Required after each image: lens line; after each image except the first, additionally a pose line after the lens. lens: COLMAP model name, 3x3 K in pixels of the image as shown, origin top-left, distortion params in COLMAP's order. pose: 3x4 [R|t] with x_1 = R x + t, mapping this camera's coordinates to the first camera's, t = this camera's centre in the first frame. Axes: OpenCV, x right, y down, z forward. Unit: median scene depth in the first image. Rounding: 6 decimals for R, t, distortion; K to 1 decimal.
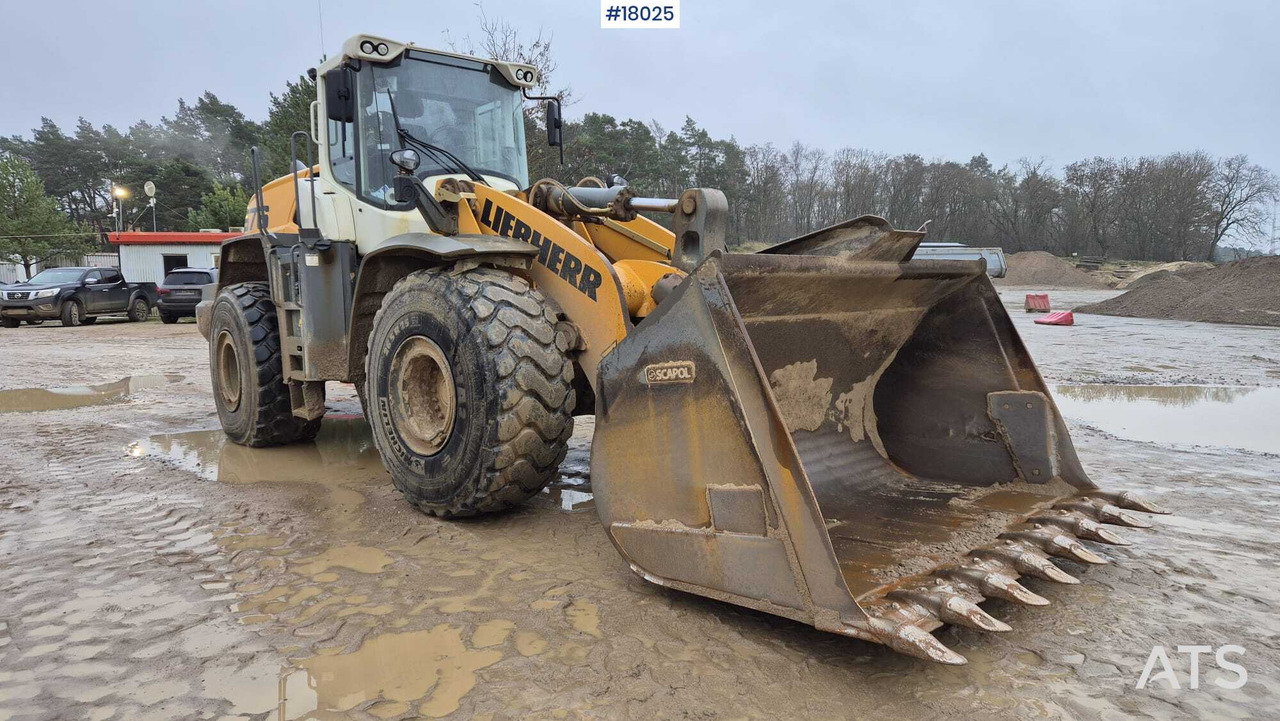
lens RADIAL K [[853.9, 0, 640.6], [0, 853.9, 357.9], [0, 0, 1]] dist [0.097624, -0.081158]
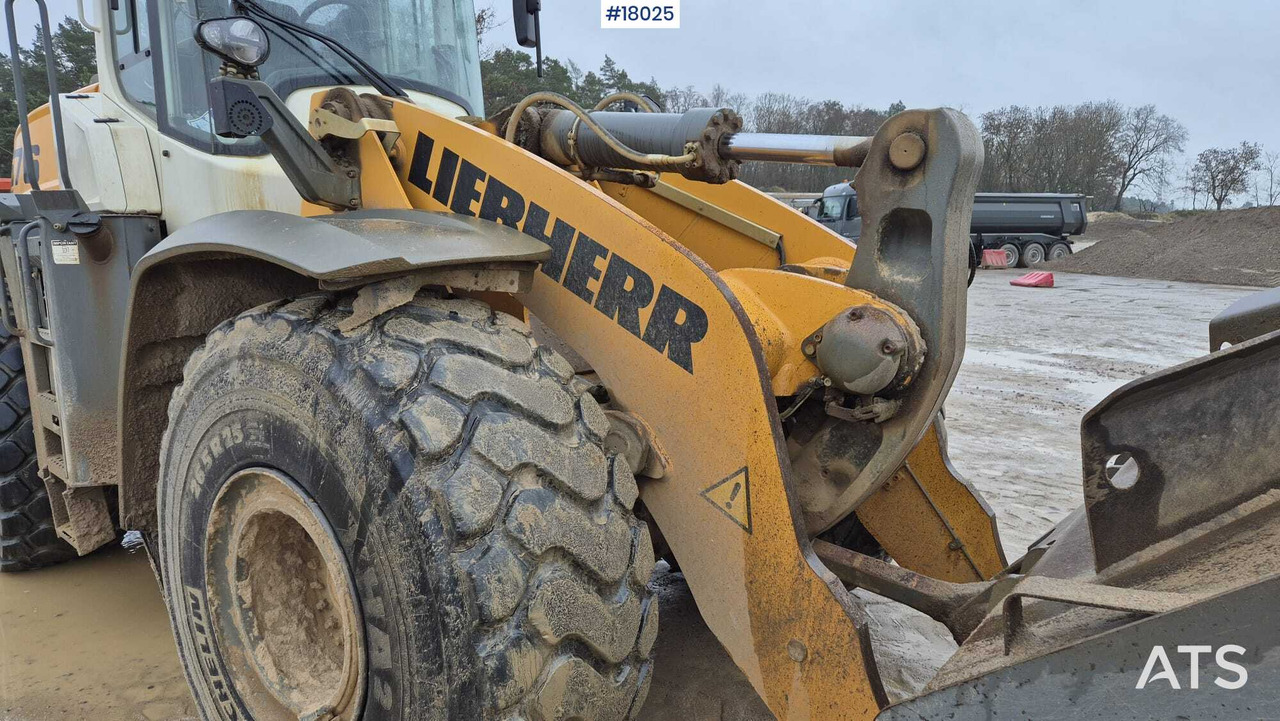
lens RADIAL K [[858.2, 0, 640.0], [0, 858.2, 360.5], [0, 0, 1]] dist [0.089656, -0.079443]
pose [[0.995303, -0.015037, 0.095630, -0.103710], [0.009069, 0.998001, 0.062538, -0.086411], [-0.096379, -0.061377, 0.993450, 0.493011]]
